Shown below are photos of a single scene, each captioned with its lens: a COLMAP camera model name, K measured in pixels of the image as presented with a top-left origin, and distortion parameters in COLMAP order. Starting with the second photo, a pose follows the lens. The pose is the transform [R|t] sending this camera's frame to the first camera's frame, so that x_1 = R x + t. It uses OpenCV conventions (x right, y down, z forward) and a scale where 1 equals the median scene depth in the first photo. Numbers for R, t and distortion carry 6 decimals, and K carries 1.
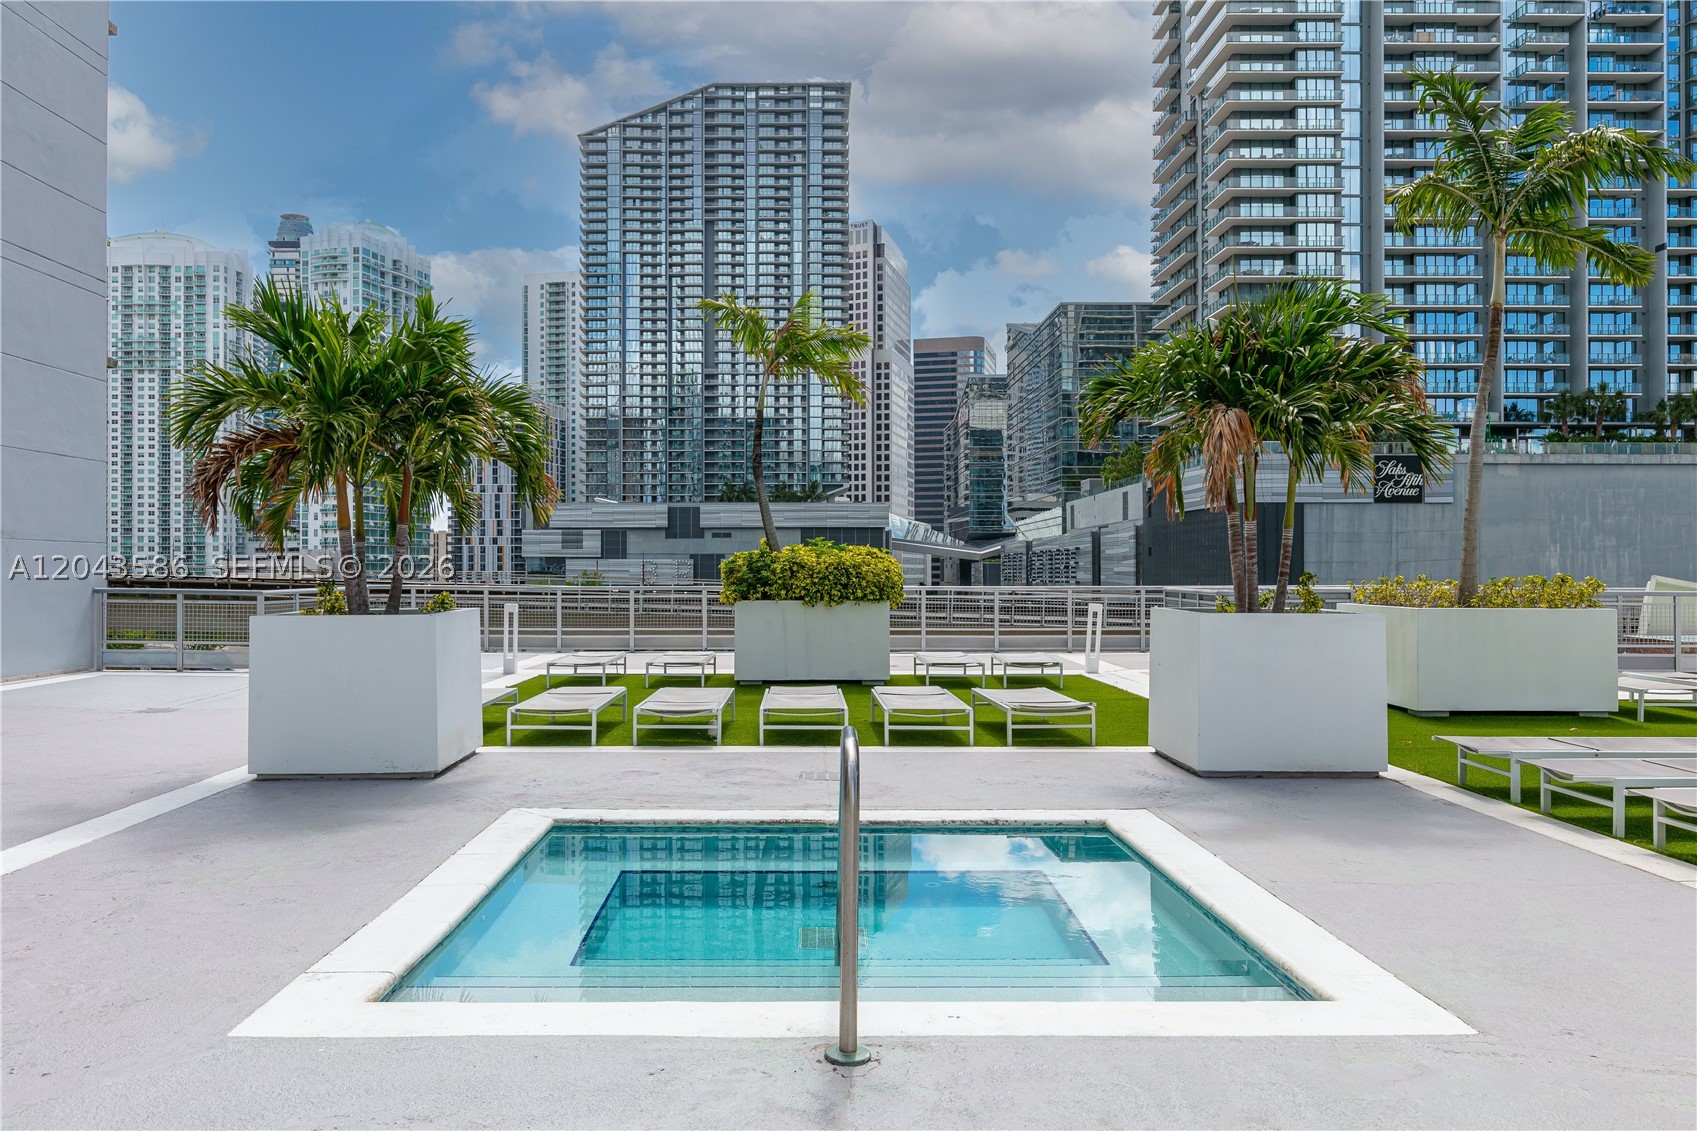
lens RADIAL K [[1251.2, 0, 848.5], [0, 1251.2, 565.5], [0, 0, 1]] dist [0.072805, 0.000338]
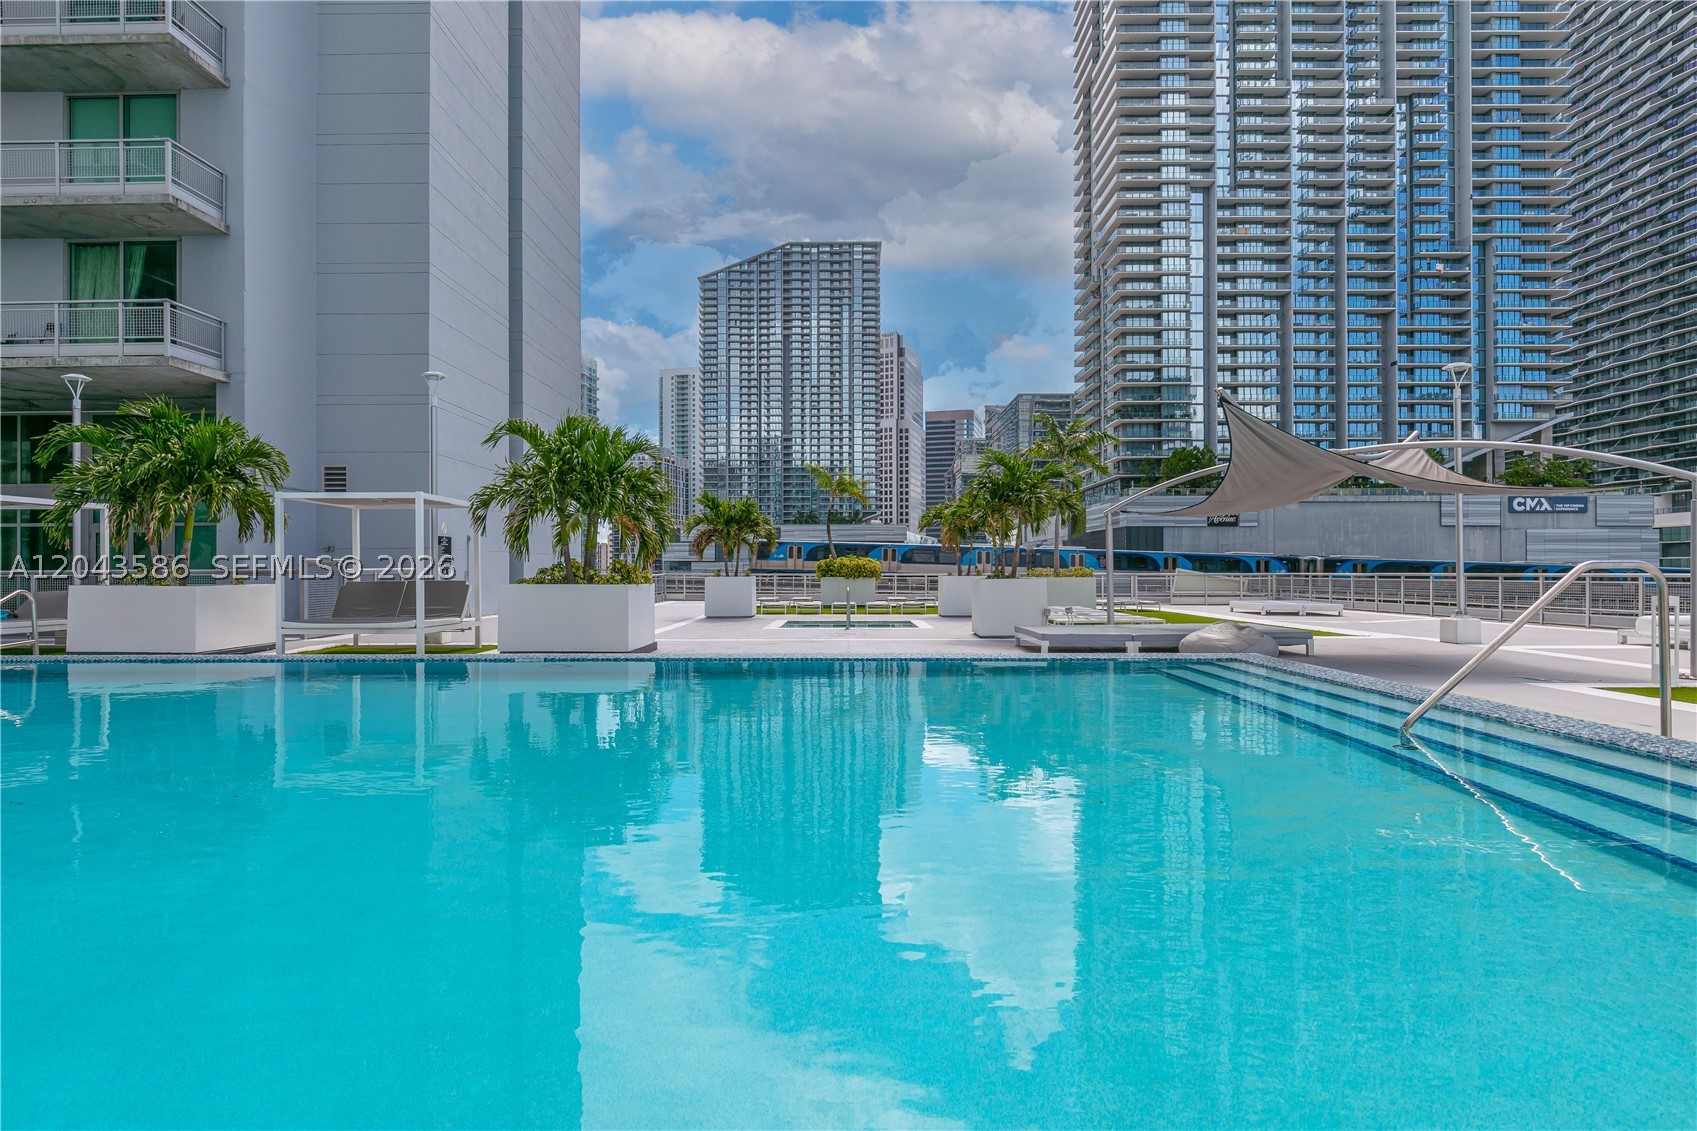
lens RADIAL K [[985.5, 0, 848.5], [0, 985.5, 565.5], [0, 0, 1]] dist [-0.000289, -0.000026]
pose [[0.999193, -0.002059, -0.040102, 0.009734], [0.001972, 0.999996, -0.002203, 0.001053], [0.040107, 0.002122, 0.999193, -0.177086]]
